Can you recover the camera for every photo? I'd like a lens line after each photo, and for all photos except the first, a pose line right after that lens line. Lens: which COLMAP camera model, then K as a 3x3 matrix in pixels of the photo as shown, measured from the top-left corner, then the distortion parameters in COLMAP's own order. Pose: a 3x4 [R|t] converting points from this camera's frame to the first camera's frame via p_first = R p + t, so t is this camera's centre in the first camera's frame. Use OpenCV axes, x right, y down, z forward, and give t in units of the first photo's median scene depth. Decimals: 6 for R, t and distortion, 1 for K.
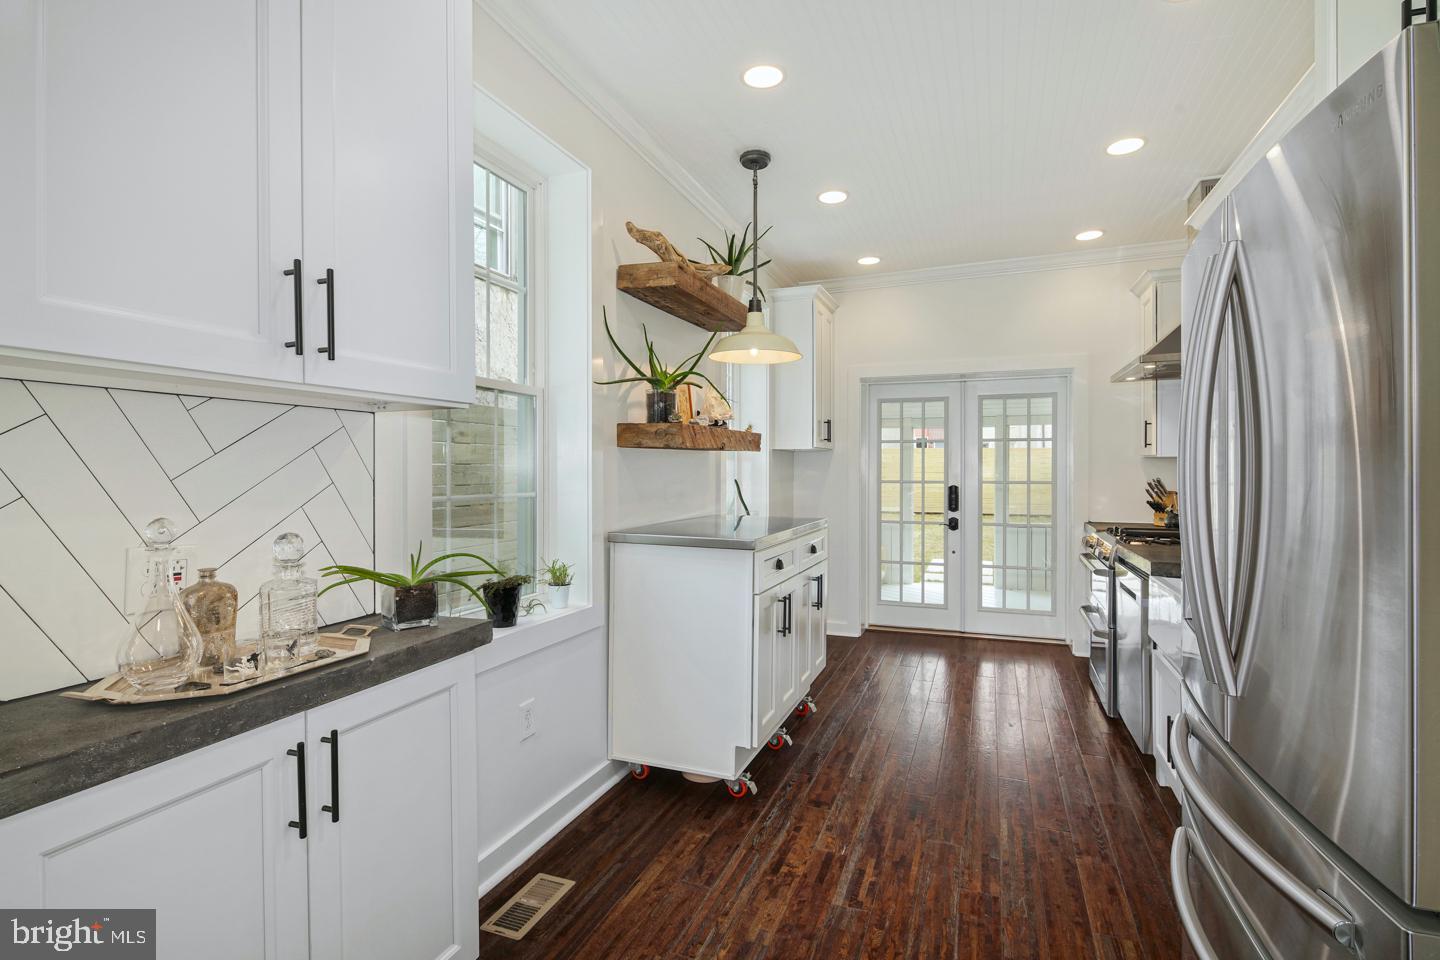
lens RADIAL K [[713.2, 0, 719.6], [0, 713.2, 470.8], [0, 0, 1]] dist [0.001943, -0.002353]
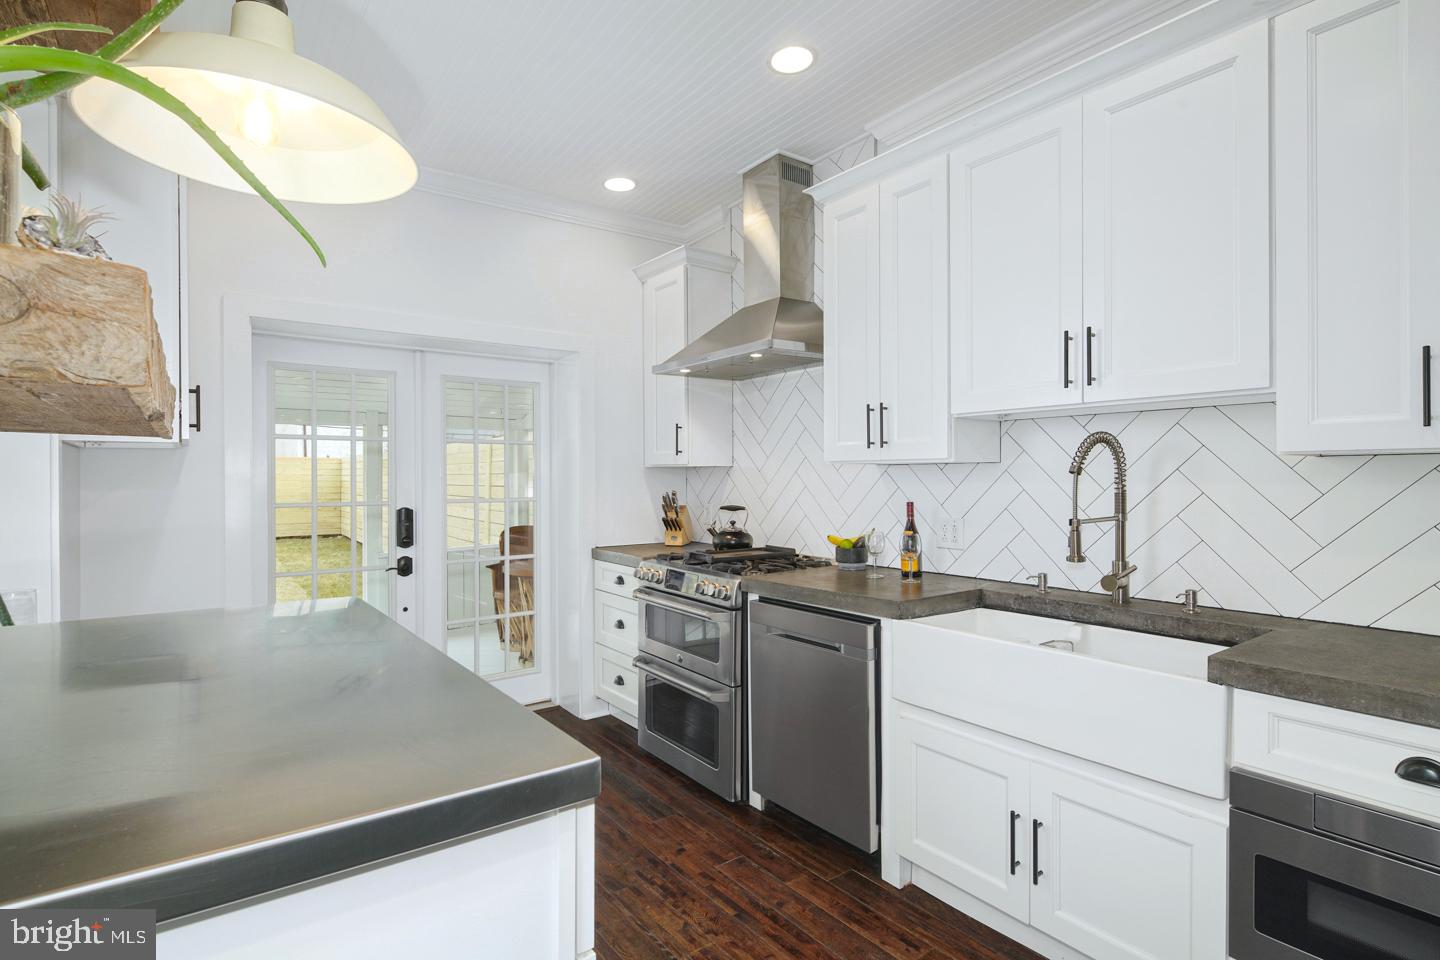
lens RADIAL K [[713.2, 0, 717.3], [0, 713.2, 484.0], [0, 0, 1]] dist [0.001943, -0.002353]
pose [[0.519071, -0.009423, 0.854679, -0.085741], [0.010008, 0.999938, 0.004947, -0.001824], [-0.854672, 0.005985, 0.519133, 0.429416]]
